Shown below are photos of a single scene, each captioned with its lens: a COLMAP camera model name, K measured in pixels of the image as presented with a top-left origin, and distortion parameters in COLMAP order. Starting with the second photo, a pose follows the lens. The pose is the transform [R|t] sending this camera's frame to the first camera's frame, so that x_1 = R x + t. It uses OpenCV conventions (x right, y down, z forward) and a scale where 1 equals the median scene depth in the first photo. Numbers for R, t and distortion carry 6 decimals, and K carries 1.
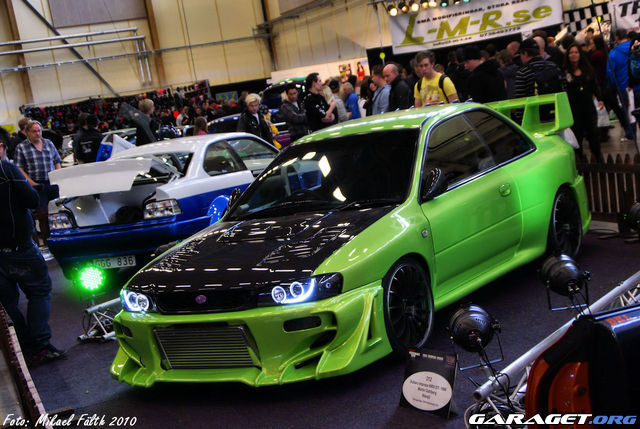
lens RADIAL K [[1139.7, 0, 320.0], [0, 1139.7, 214.5], [0, 0, 1]] dist [0.266016, 0.040722]
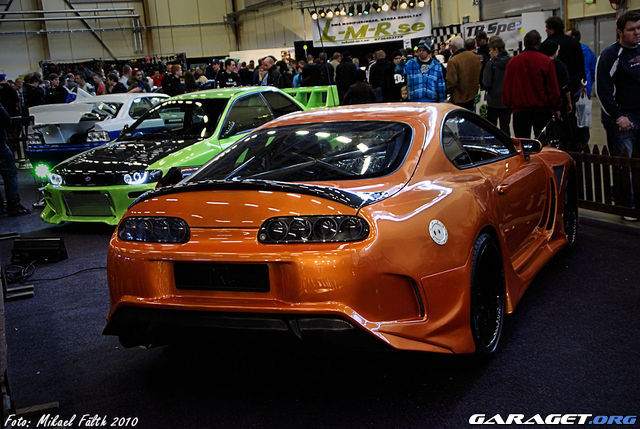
lens RADIAL K [[921.4, 0, 320.0], [0, 921.4, 214.5], [0, 0, 1]] dist [0.130437, 0.051201]
pose [[0.996244, 0.077440, 0.038743, 0.046600], [-0.079224, 0.995755, 0.046854, 0.006531], [-0.034951, -0.049747, 0.998150, -0.112694]]
